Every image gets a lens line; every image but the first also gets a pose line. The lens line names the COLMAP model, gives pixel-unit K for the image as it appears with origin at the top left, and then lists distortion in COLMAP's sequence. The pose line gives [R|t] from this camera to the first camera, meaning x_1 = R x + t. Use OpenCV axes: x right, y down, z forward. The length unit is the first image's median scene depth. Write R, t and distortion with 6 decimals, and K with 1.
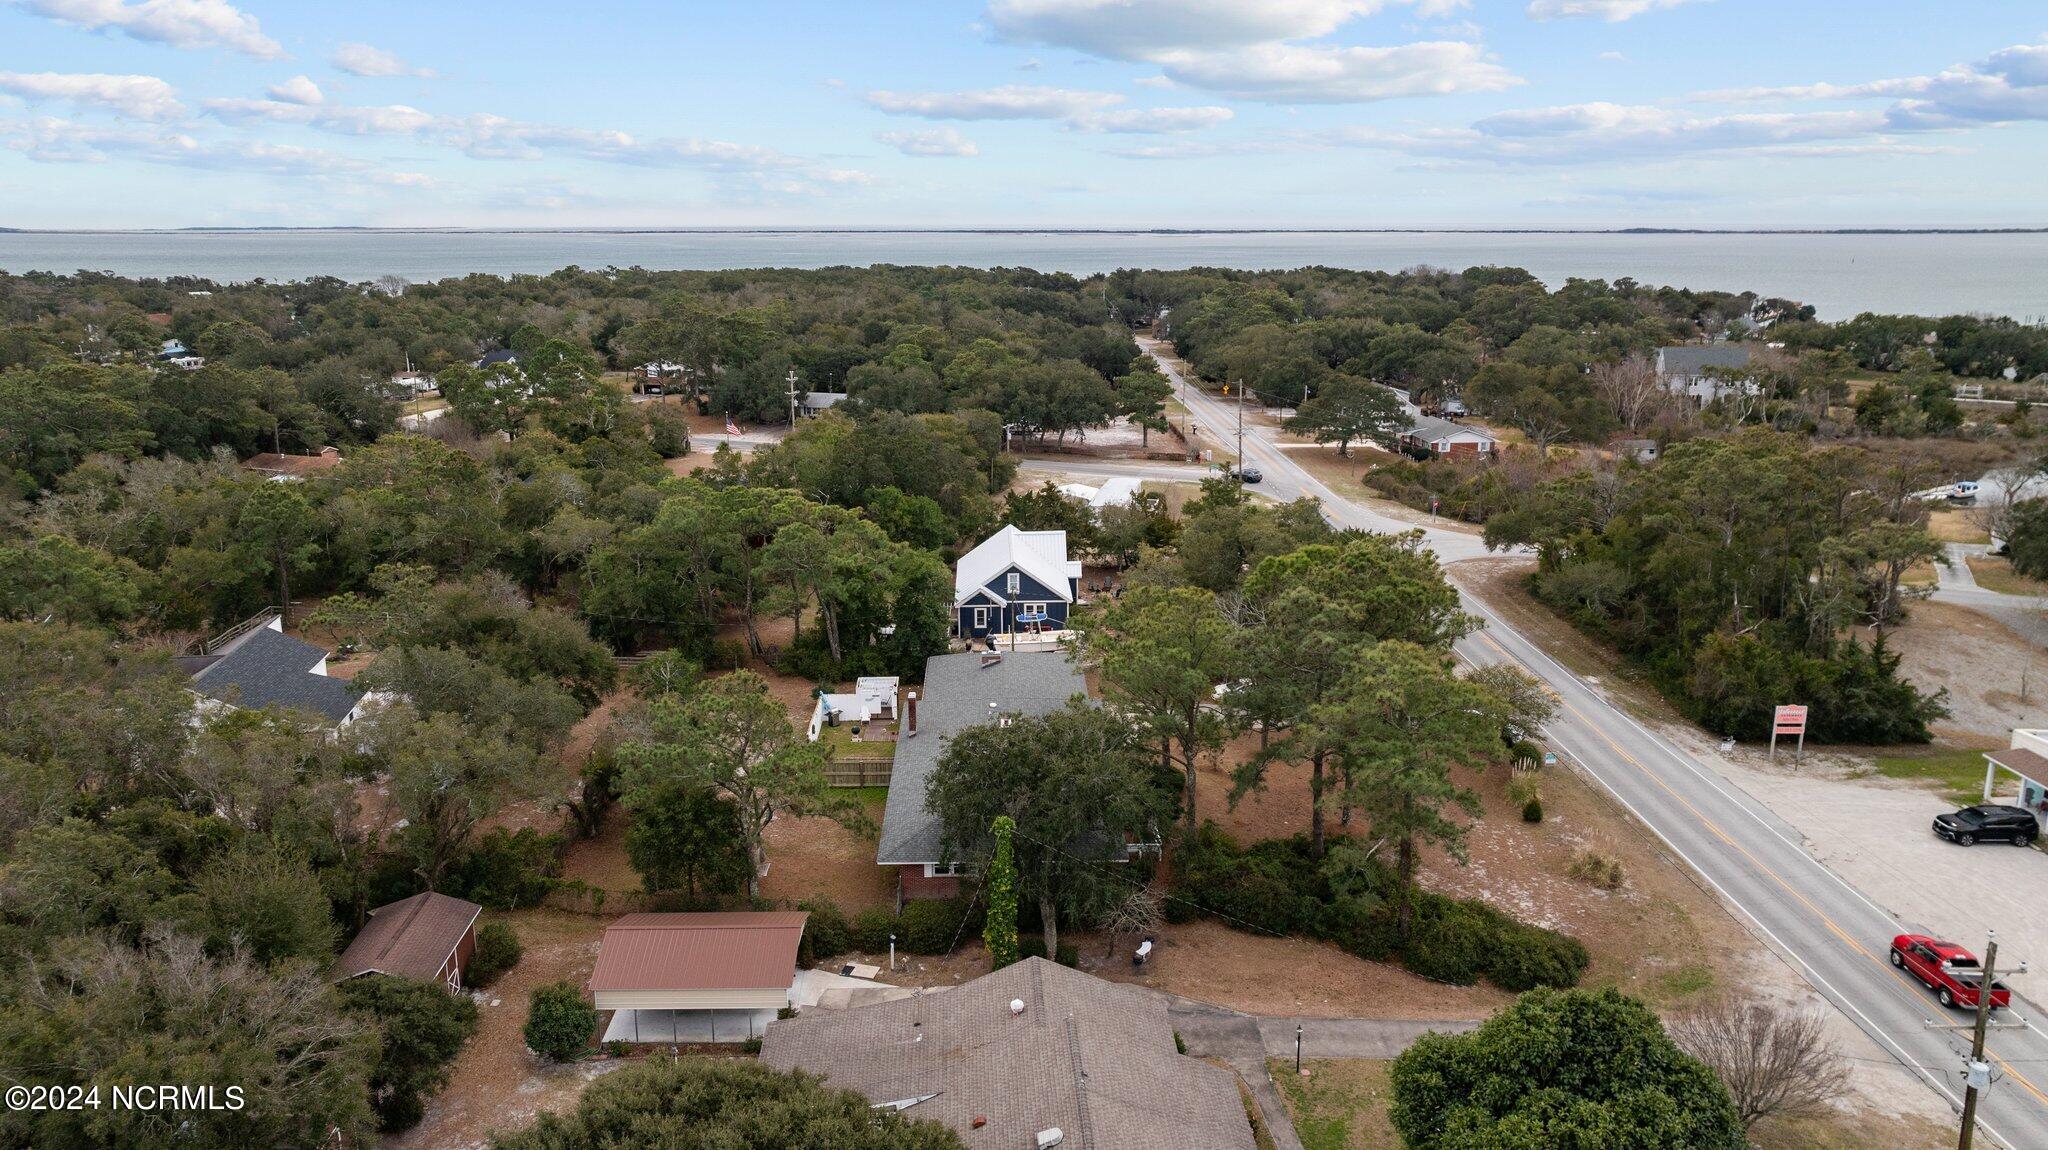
lens RADIAL K [[1455.1, 0, 1023.1], [0, 1455.1, 586.6], [0, 0, 1]] dist [-0.026349, 0.007159]
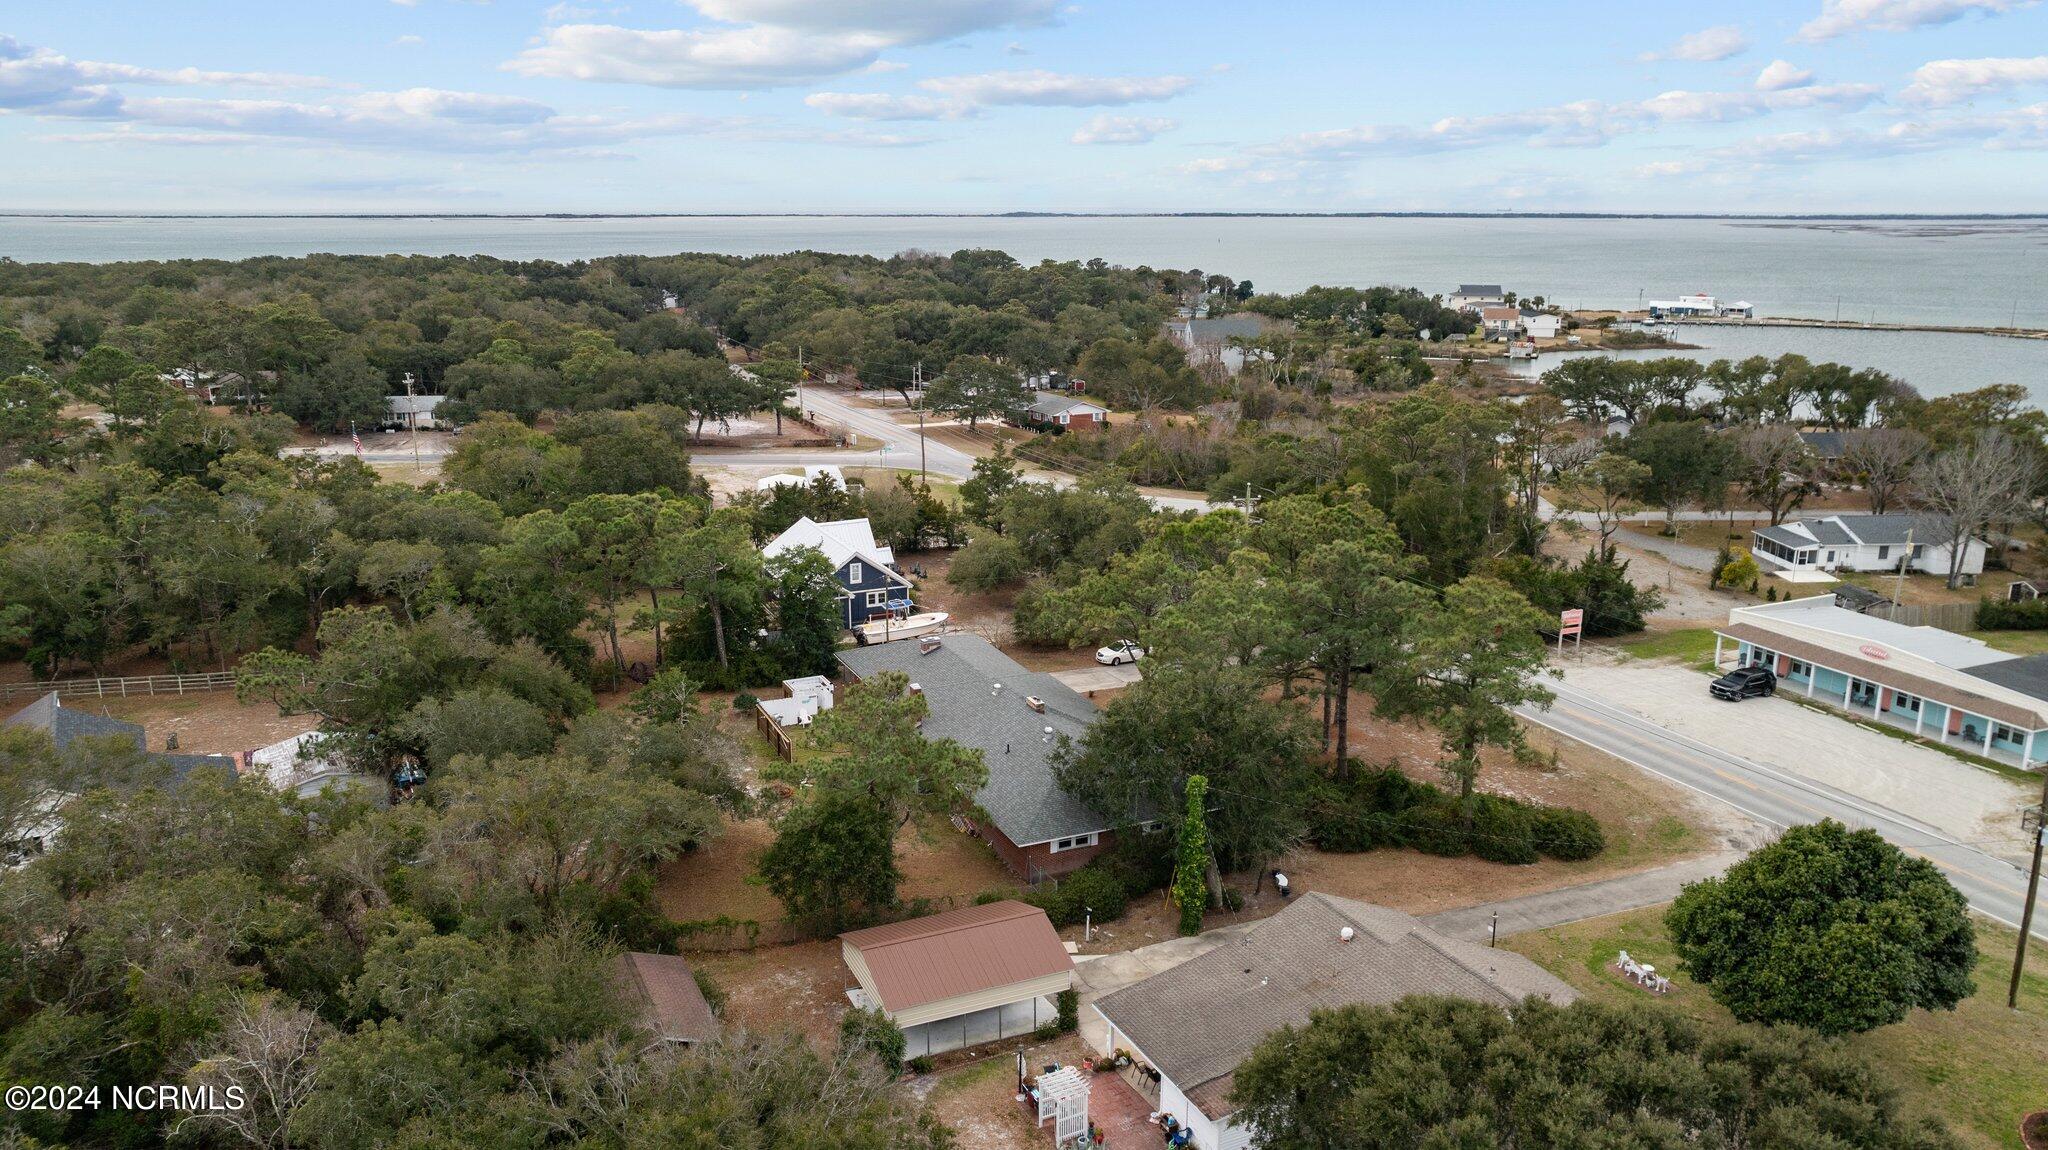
lens RADIAL K [[1462.5, 0, 1026.4], [0, 1462.5, 578.4], [0, 0, 1]] dist [-0.011165, -0.005135]
pose [[0.919687, -0.092690, 0.381554, -0.108506], [0.091390, 0.995582, 0.021570, -0.003766], [-0.381868, 0.015032, 0.924095, 0.013007]]
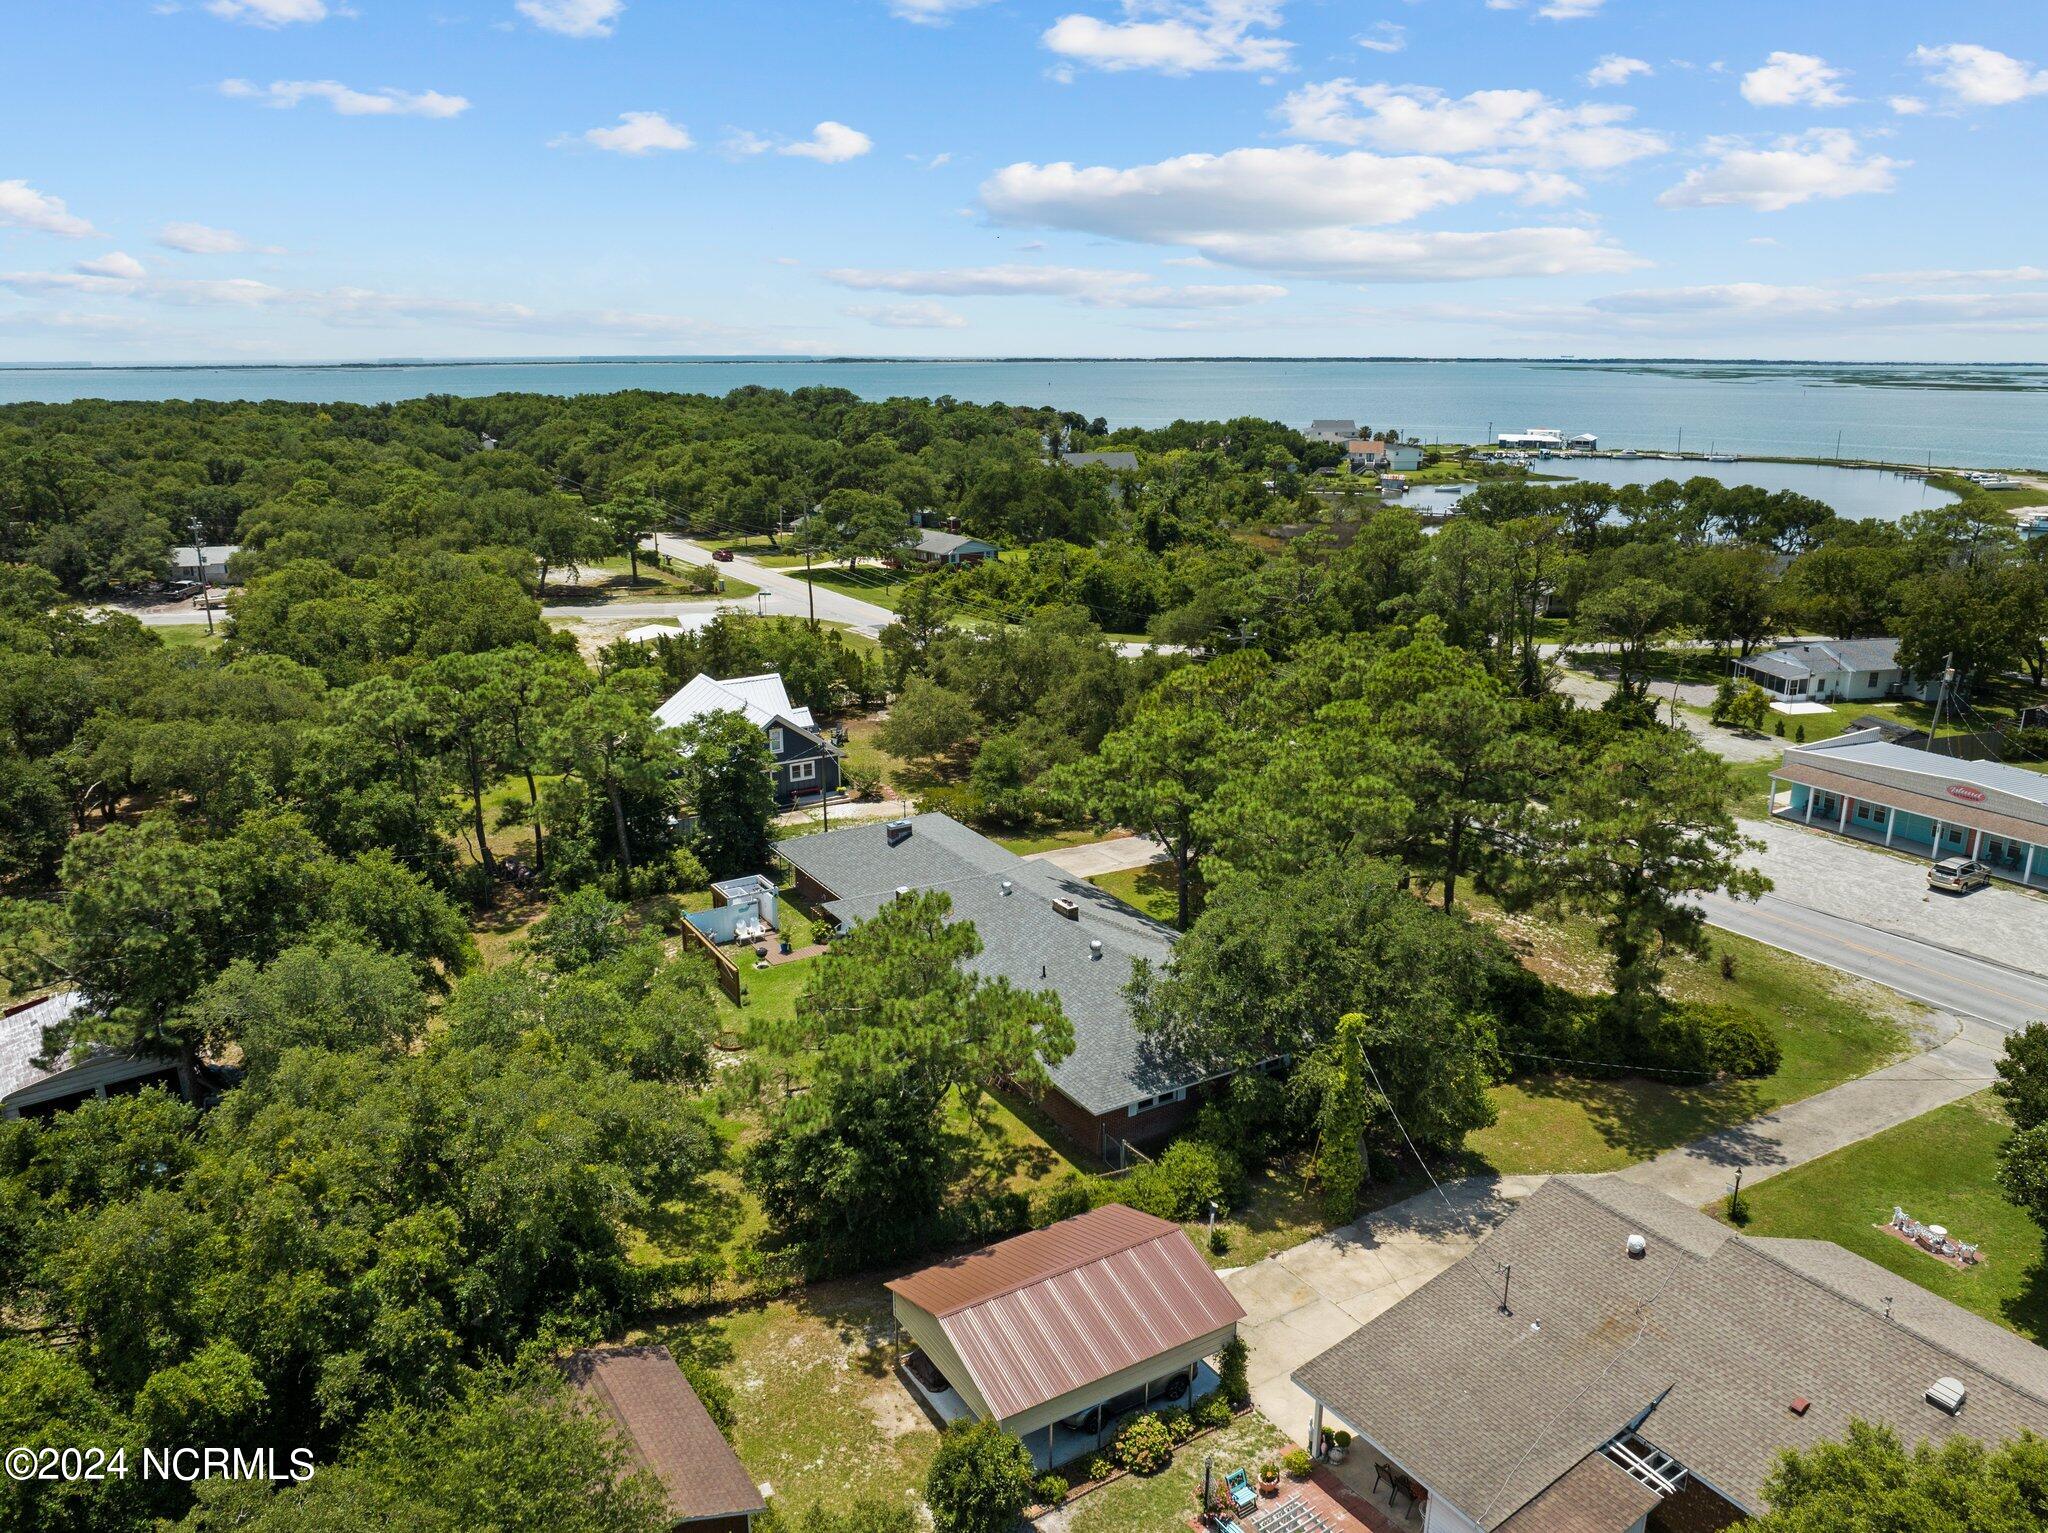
lens RADIAL K [[1454.9, 0, 1035.5], [0, 1454.9, 761.0], [0, 0, 1]] dist [-0.035012, 0.001267]
pose [[0.862606, -0.134083, 0.487784, -0.107979], [0.120728, 0.990937, 0.058895, -0.008394], [-0.491260, 0.008086, 0.870976, 0.085818]]
